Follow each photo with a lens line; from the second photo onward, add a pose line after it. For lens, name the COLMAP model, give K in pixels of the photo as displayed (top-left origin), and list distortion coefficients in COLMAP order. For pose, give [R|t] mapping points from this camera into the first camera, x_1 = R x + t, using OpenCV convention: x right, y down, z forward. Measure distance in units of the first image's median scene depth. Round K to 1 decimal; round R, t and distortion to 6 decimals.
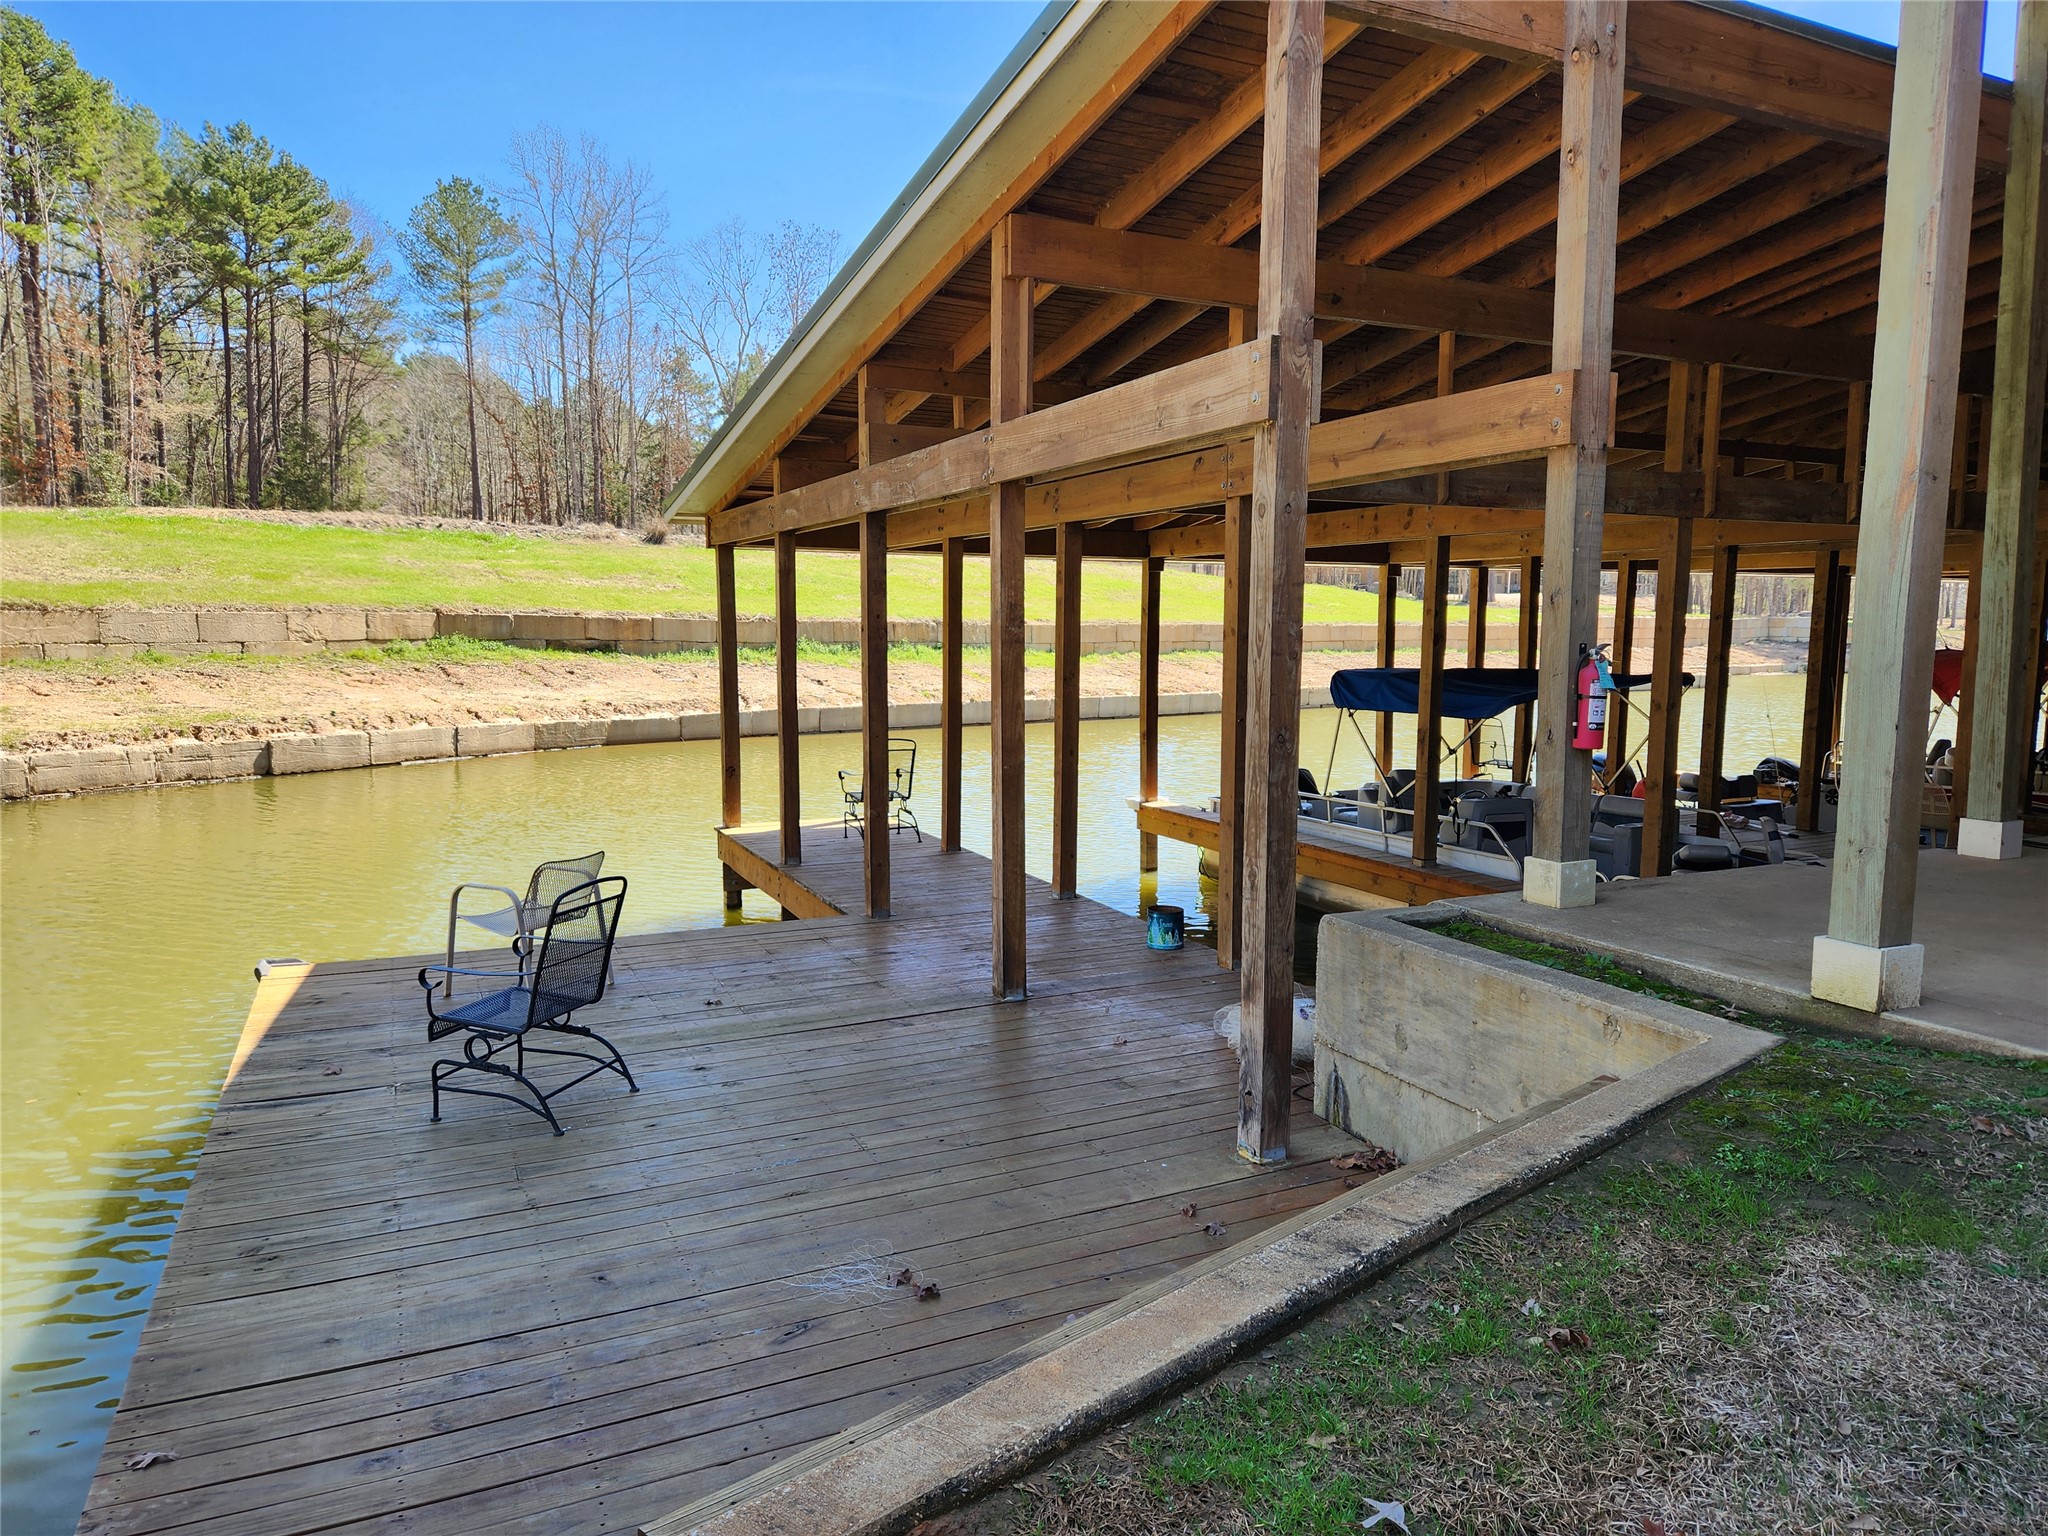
lens RADIAL K [[1364.2, 0, 1040.1], [0, 1364.2, 778.0], [0, 0, 1]] dist [0.075696, -0.068455]
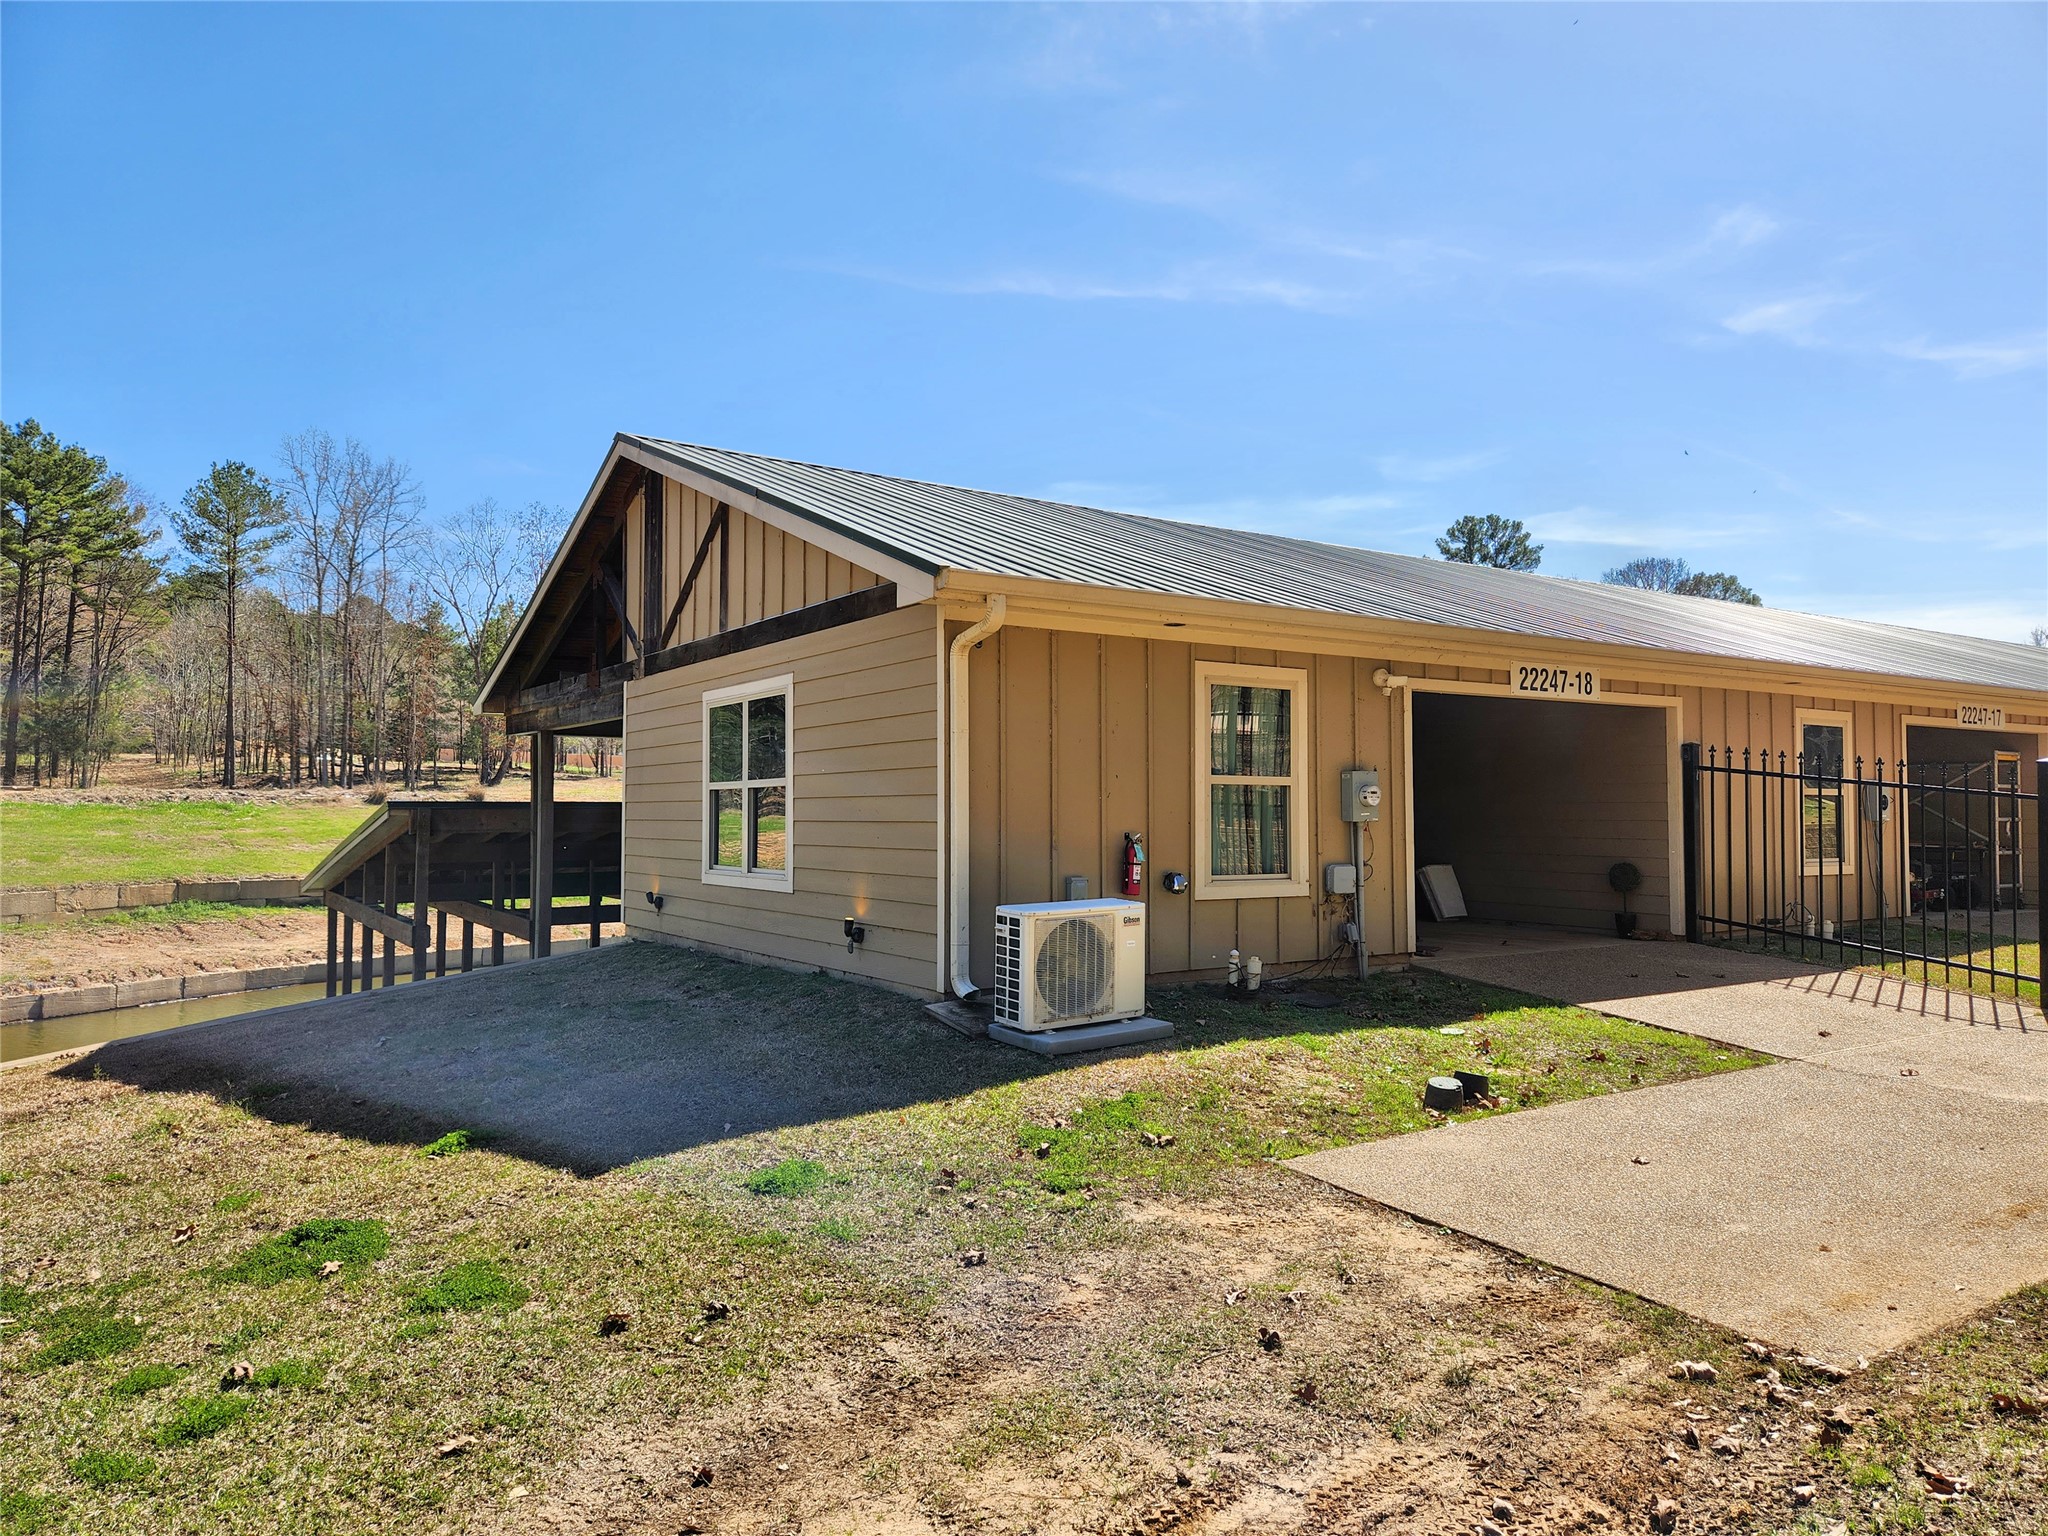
lens RADIAL K [[1331.8, 0, 1024.0], [0, 1331.8, 768.0], [0, 0, 1]] dist [0.049030, -0.041606]
pose [[0.989346, -0.000568, 0.145583, 0.162442], [0.021846, 0.989249, -0.144600, -0.022936], [-0.143935, 0.146240, 0.978722, -0.362643]]
